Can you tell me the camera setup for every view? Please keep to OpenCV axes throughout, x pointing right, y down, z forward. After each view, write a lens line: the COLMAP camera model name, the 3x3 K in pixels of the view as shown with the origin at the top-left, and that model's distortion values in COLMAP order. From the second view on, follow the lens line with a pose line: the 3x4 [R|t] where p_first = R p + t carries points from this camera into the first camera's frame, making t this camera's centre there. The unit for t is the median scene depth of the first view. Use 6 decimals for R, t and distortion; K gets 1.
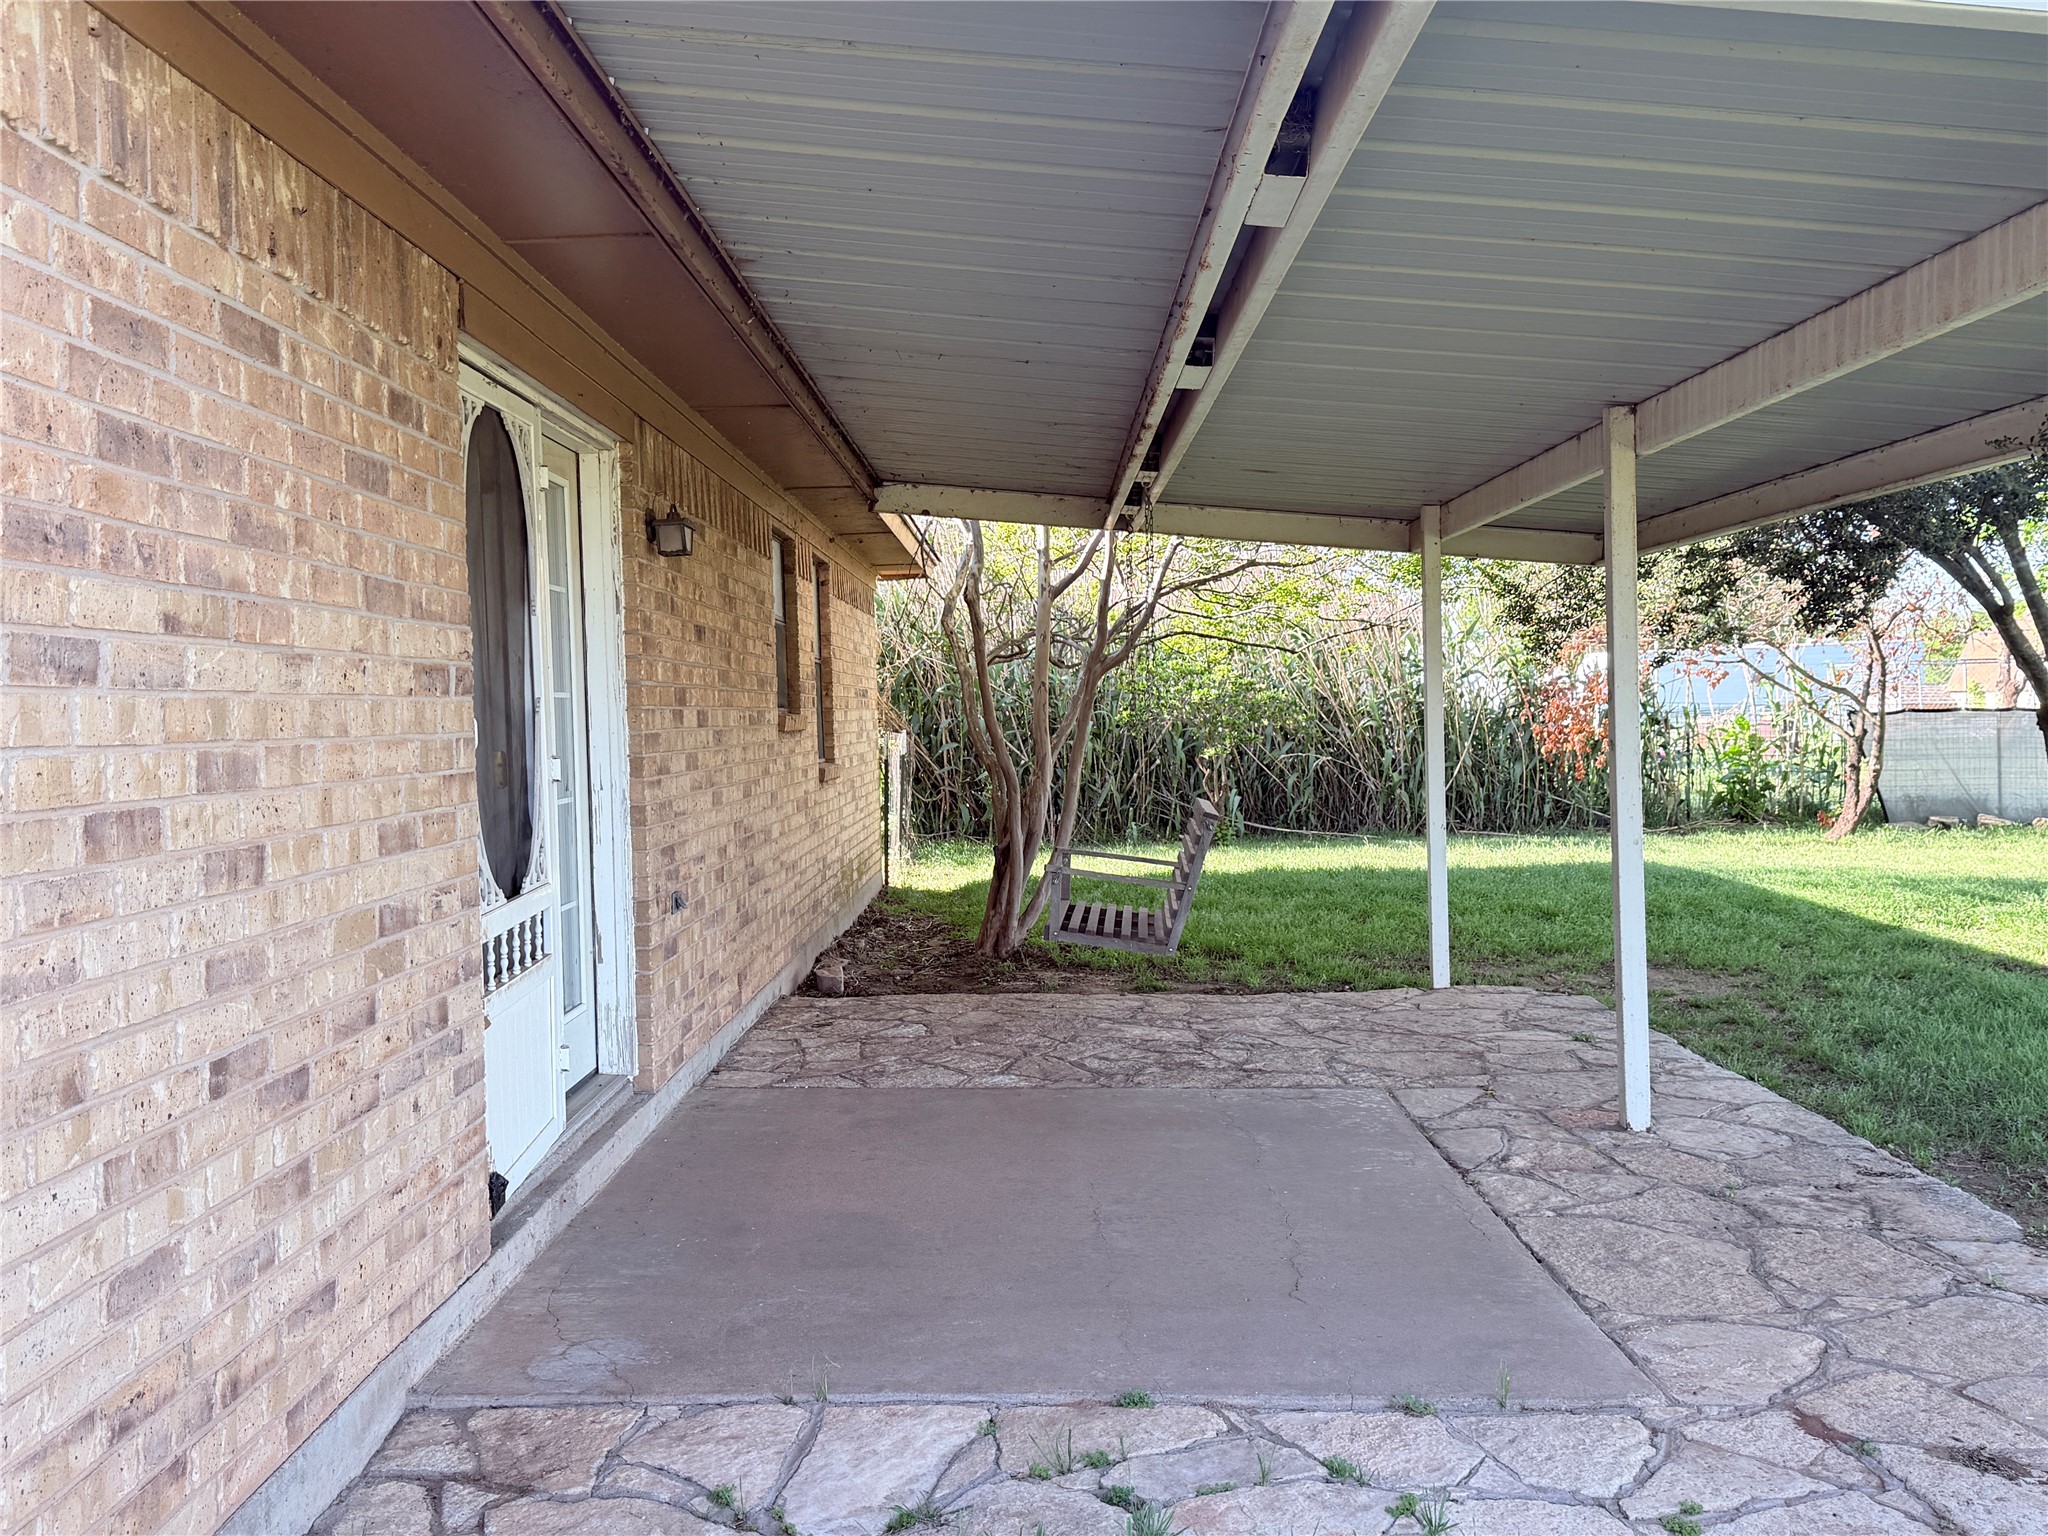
lens RADIAL K [[1923.3, 0, 1045.3], [0, 1923.3, 784.2], [0, 0, 1]] dist [0.156148, -0.370626]
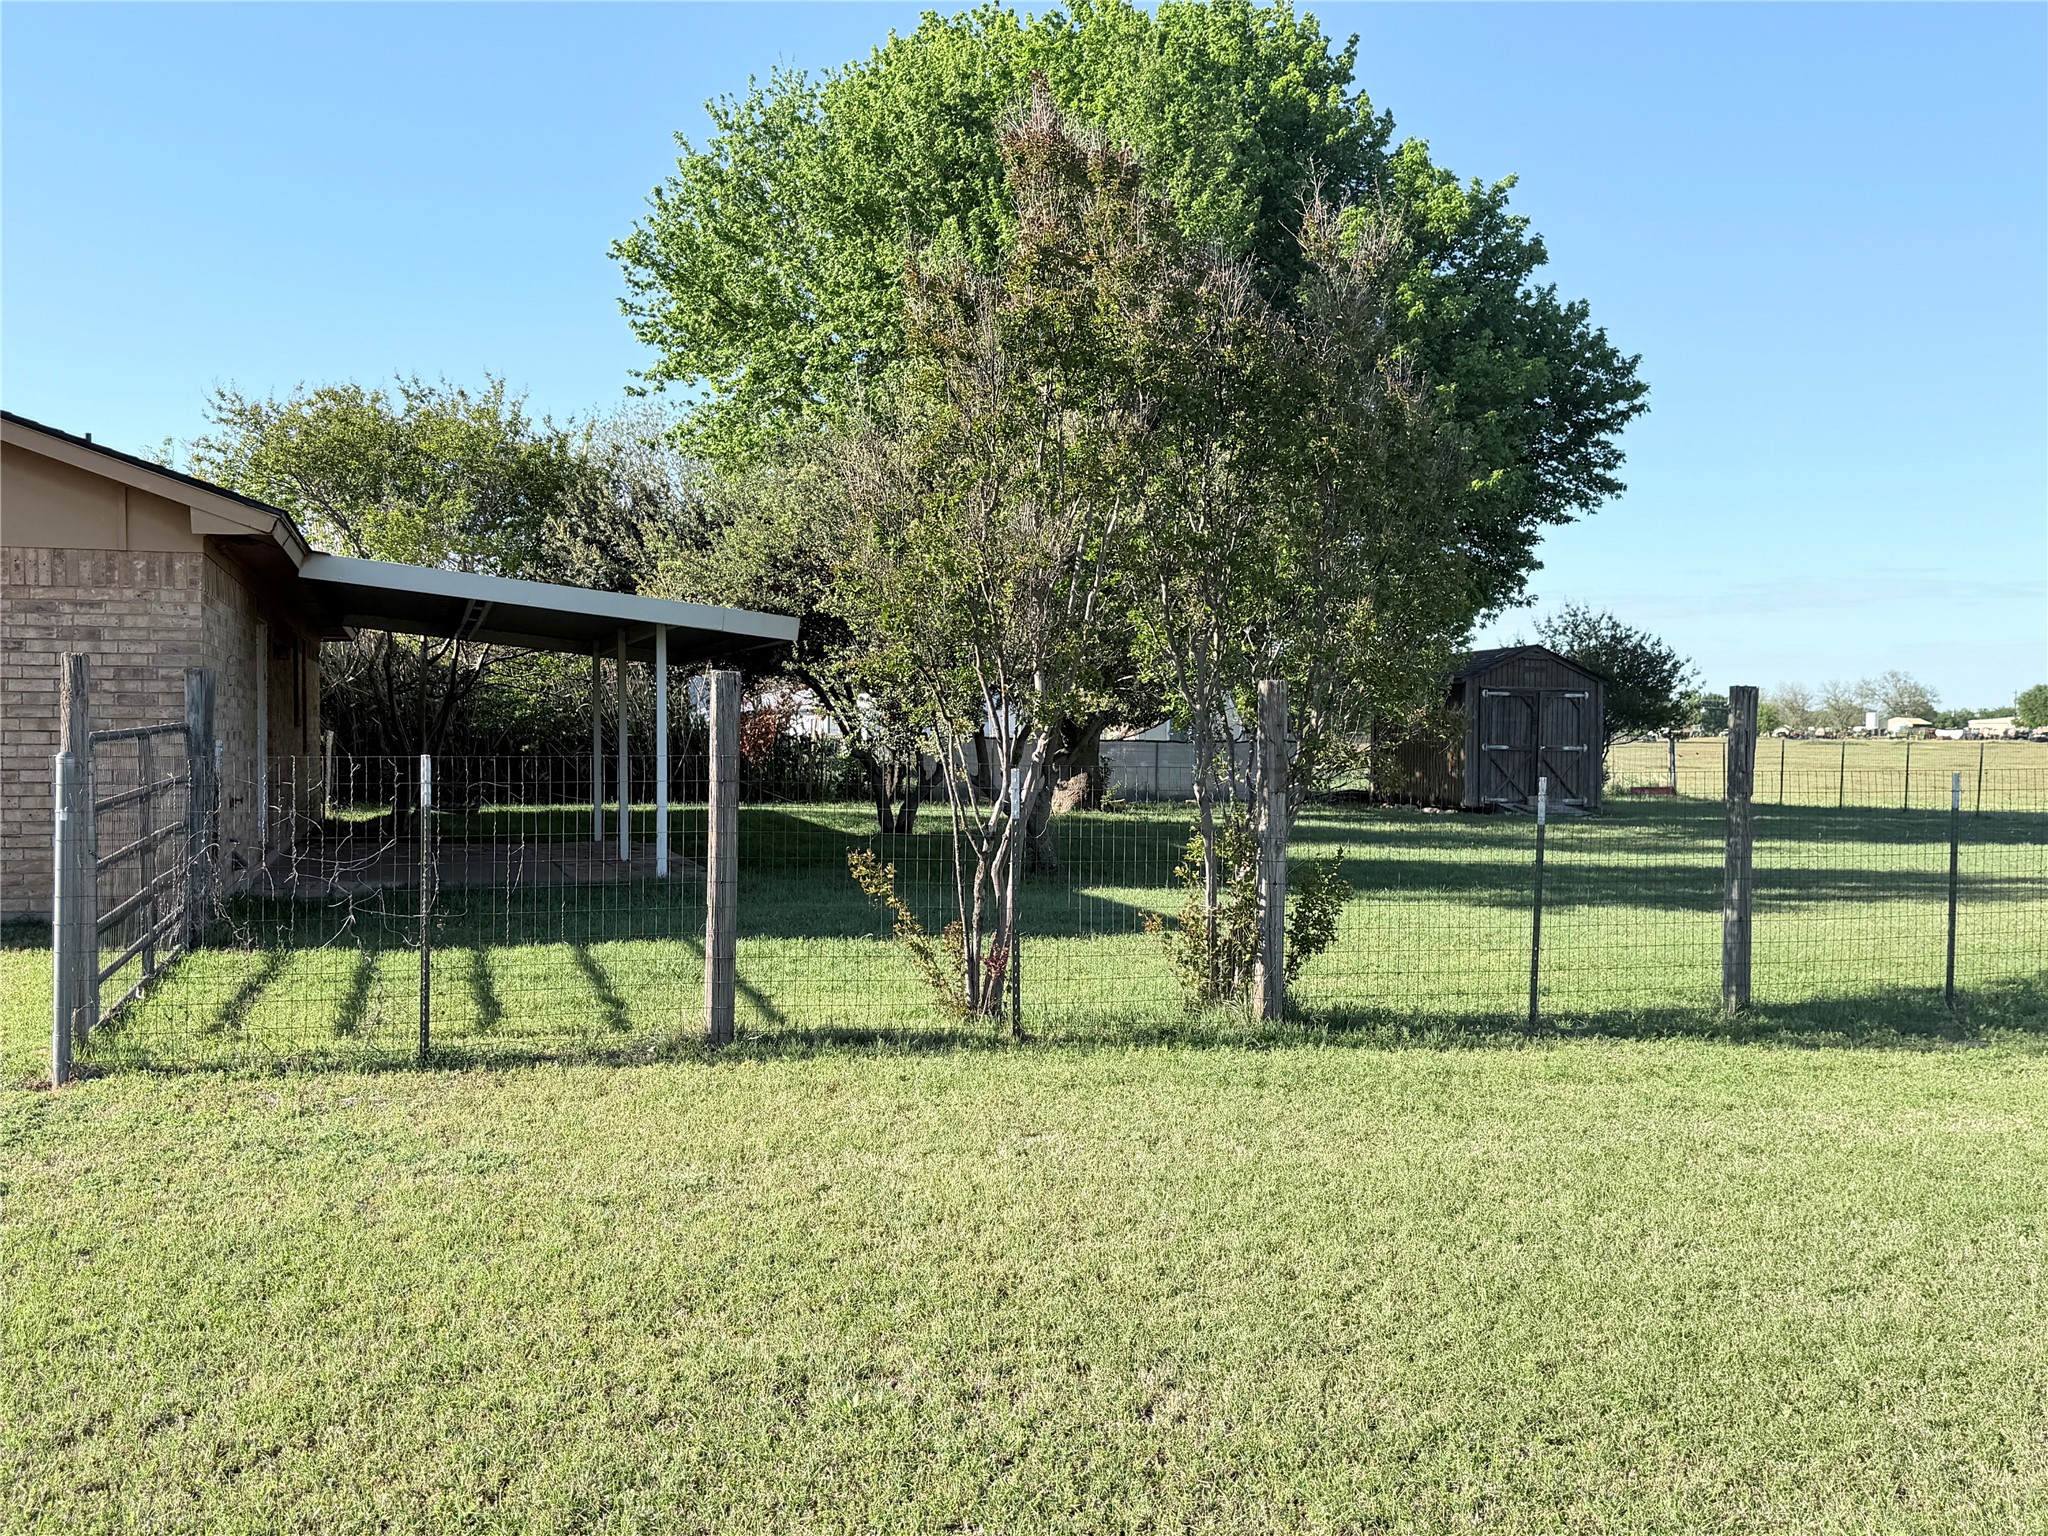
lens RADIAL K [[1923.3, 0, 1045.3], [0, 1923.3, 784.2], [0, 0, 1]] dist [0.156148, -0.370626]
pose [[0.953442, 0.029594, 0.300121, 0.011793], [-0.025726, 0.999527, -0.016833, 0.045714], [-0.300478, 0.008328, 0.953753, -1.101140]]
